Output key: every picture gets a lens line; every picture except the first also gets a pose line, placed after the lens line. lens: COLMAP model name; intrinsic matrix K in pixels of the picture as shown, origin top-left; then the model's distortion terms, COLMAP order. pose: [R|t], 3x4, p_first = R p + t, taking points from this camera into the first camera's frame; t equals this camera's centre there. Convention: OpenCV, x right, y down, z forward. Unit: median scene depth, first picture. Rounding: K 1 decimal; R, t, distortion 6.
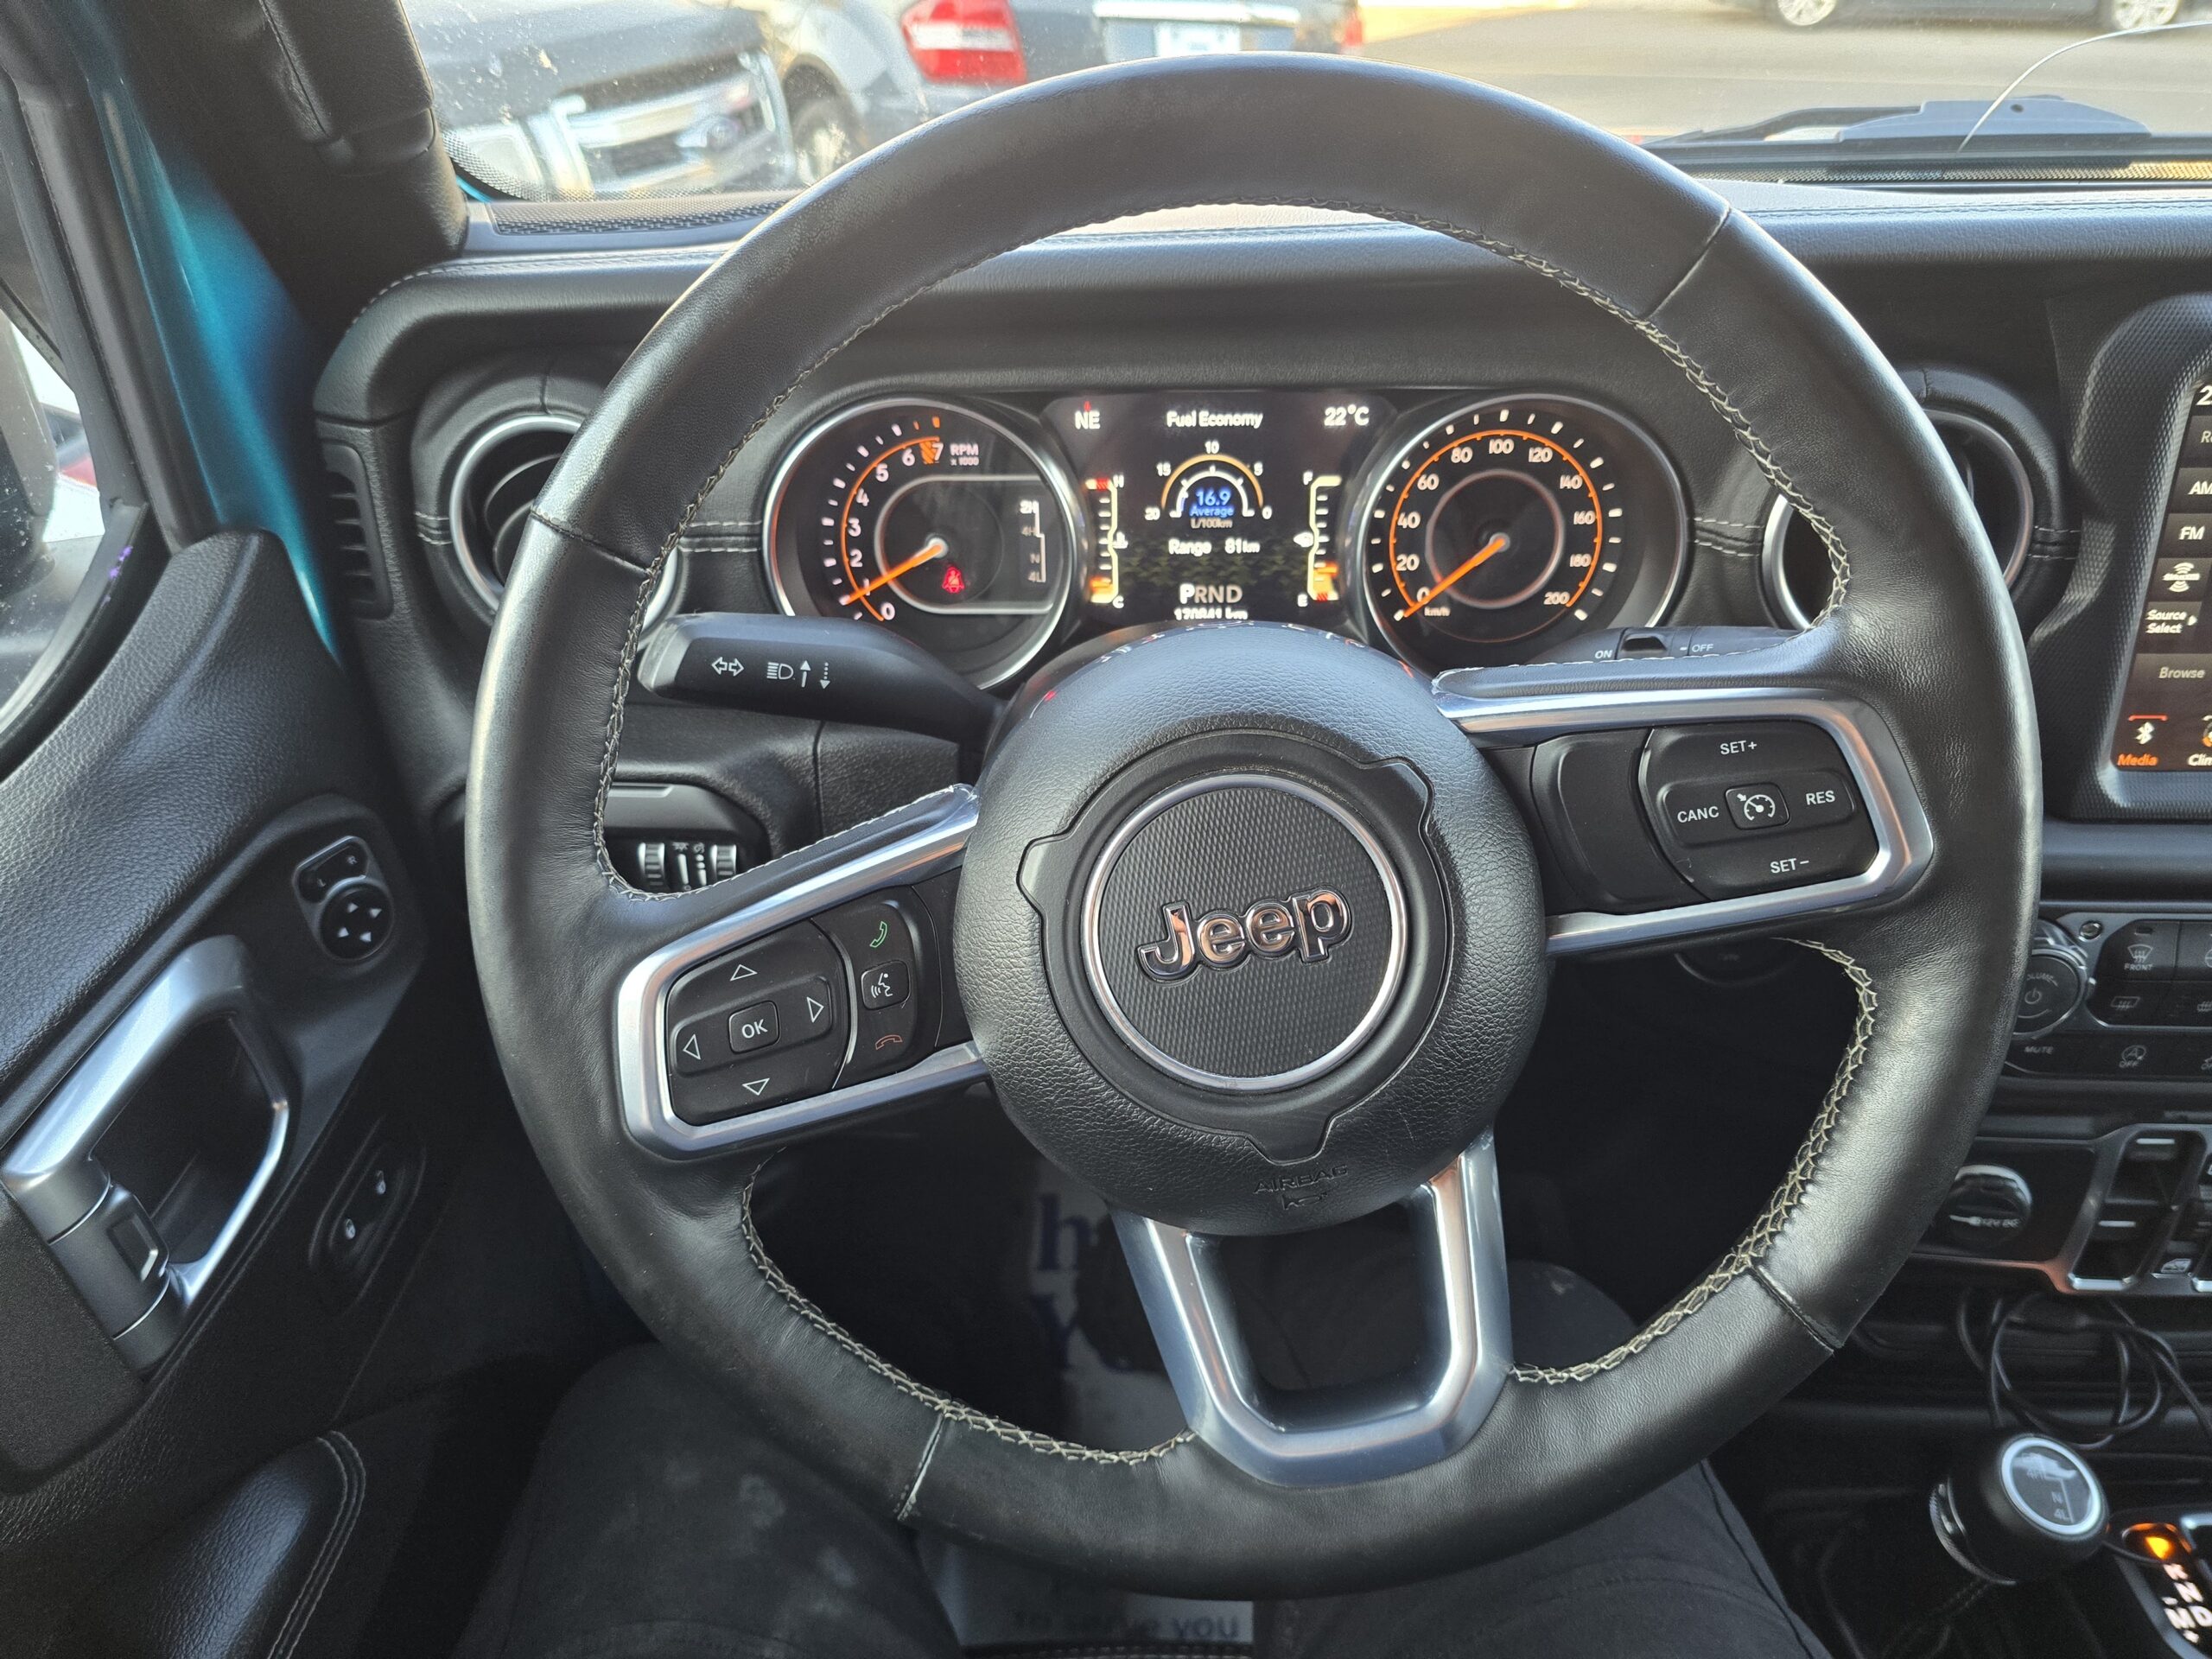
lens RADIAL K [[1492.1, 0, 1097.0], [0, 1492.1, 834.0], [0, 0, 1]] dist [0.054585, -0.053772]
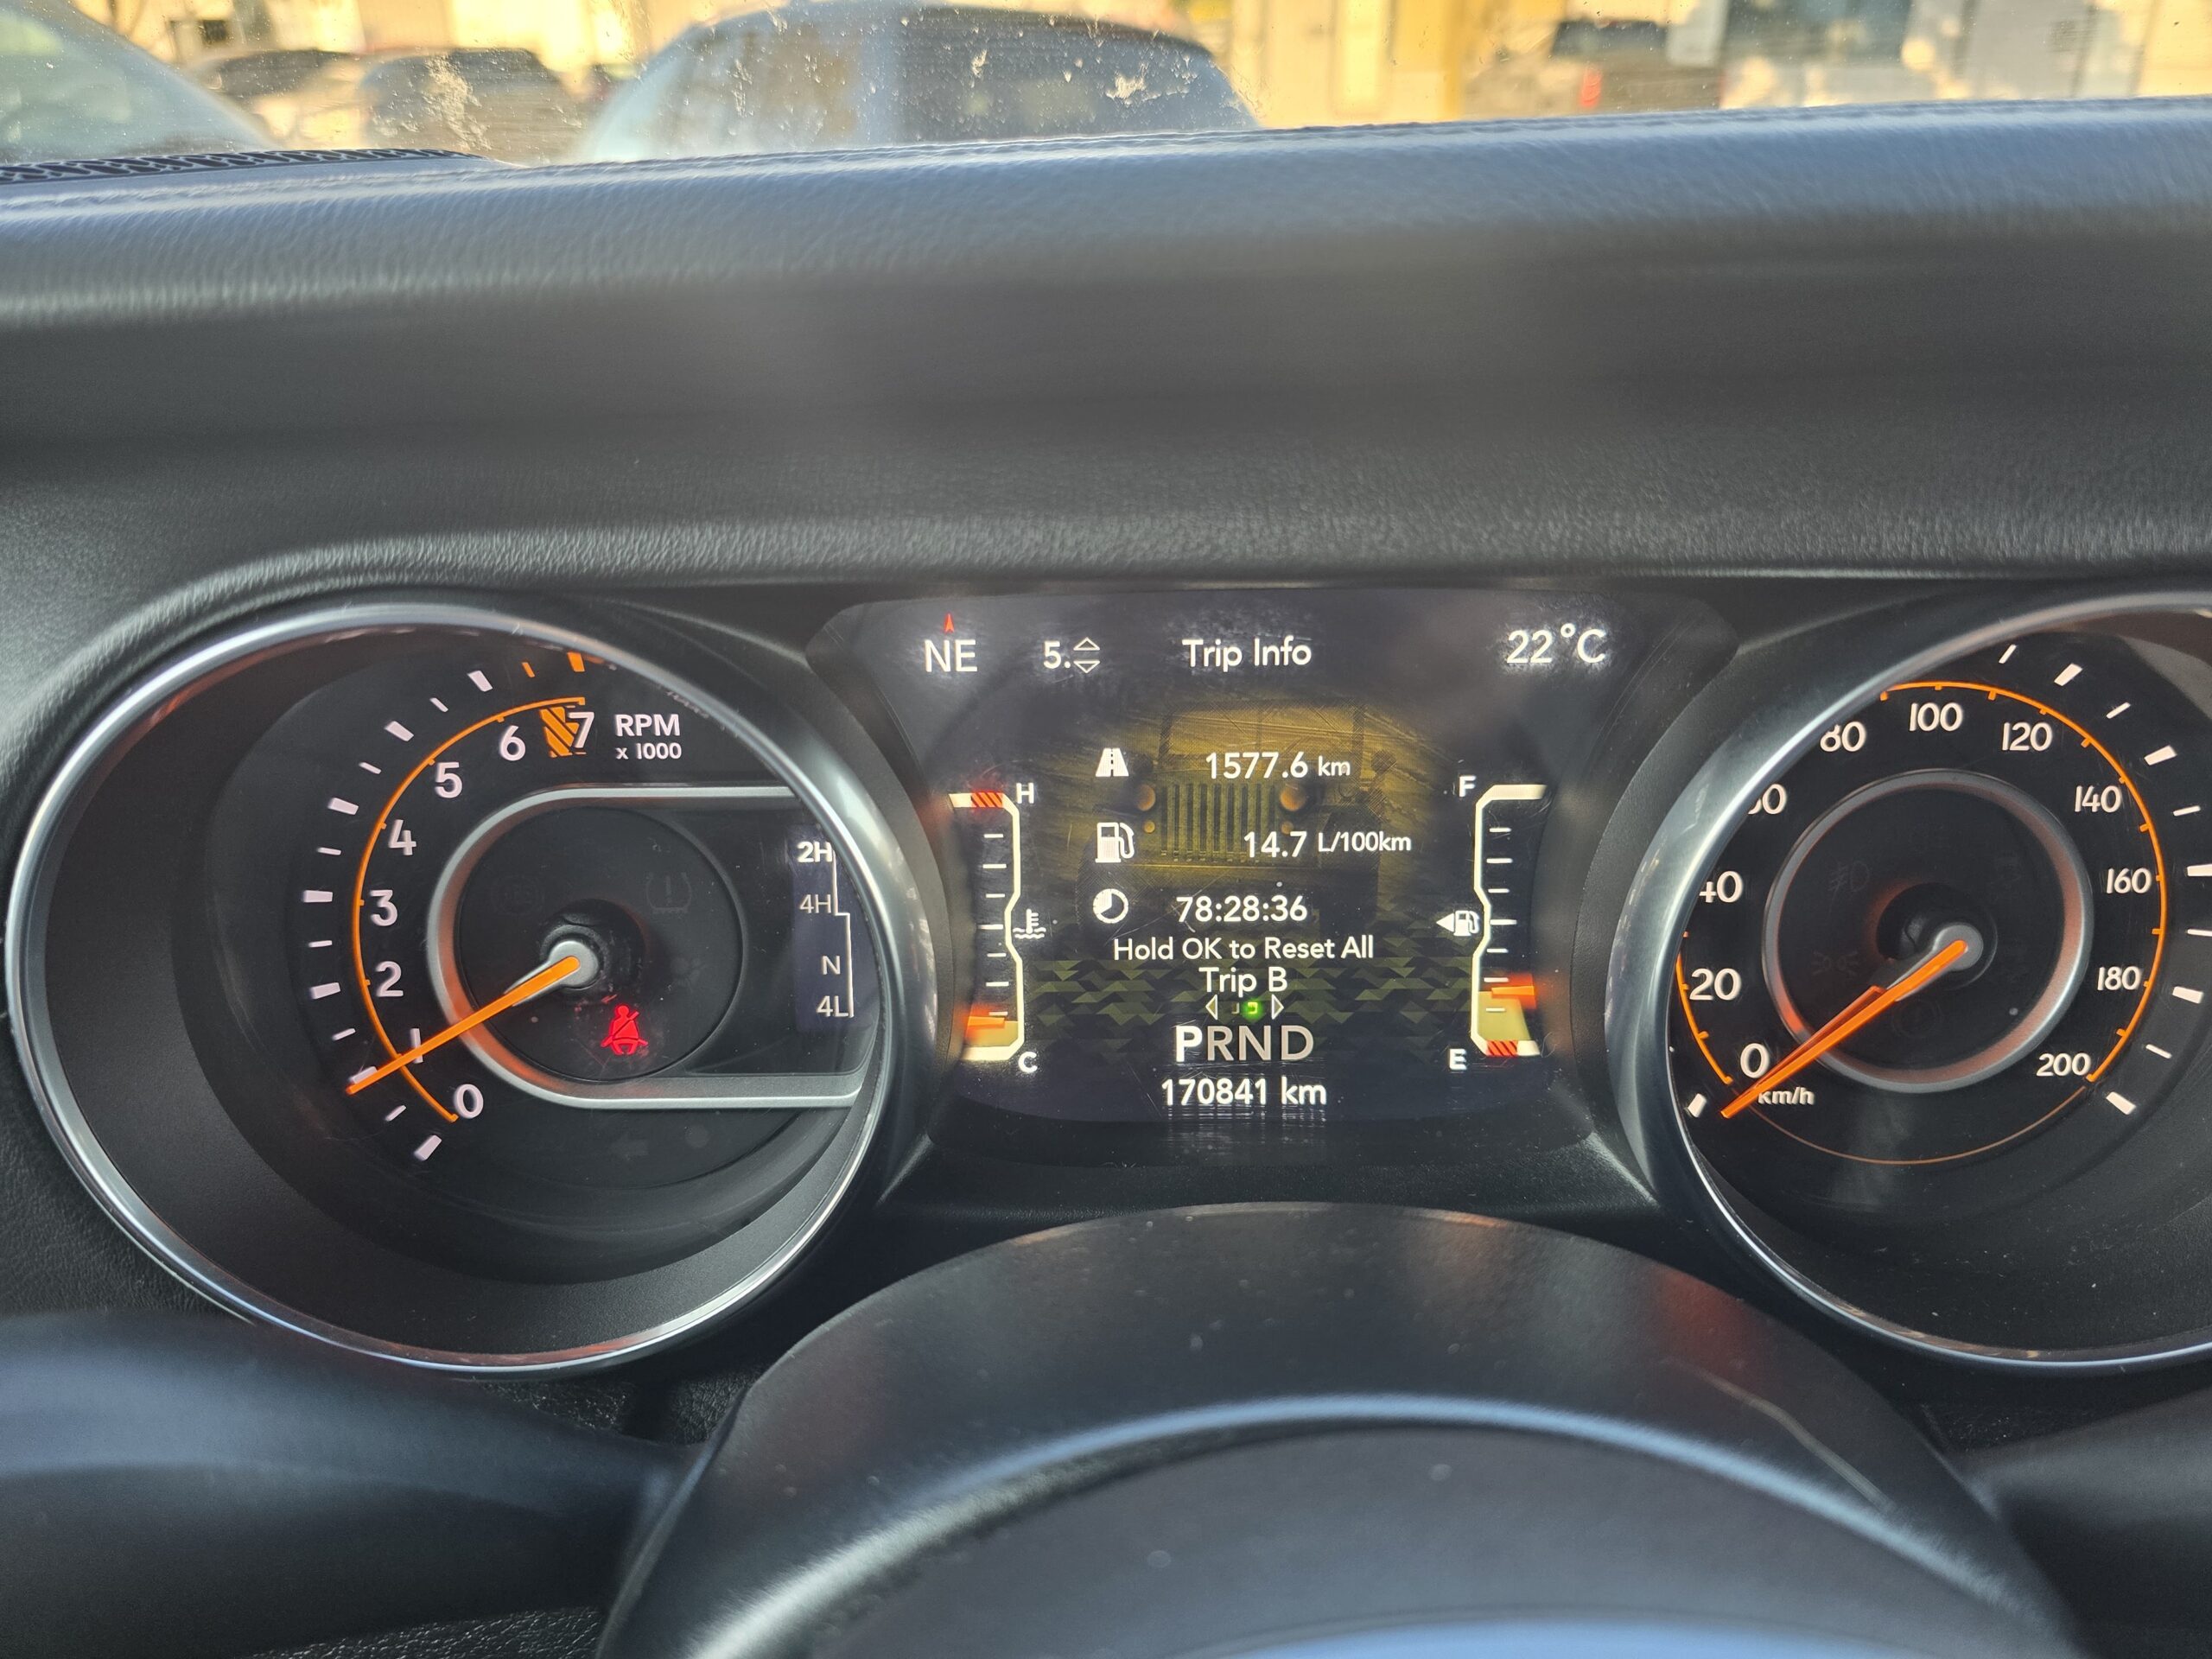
lens RADIAL K [[1492.1, 0, 1109.0], [0, 1492.1, 819.0], [0, 0, 1]] dist [0.054585, -0.053772]
pose [[0.999476, -0.005391, 0.031919, 0.024903], [0.009895, 0.989720, -0.142677, -0.167951], [-0.030822, 0.142918, 0.989255, 0.580467]]
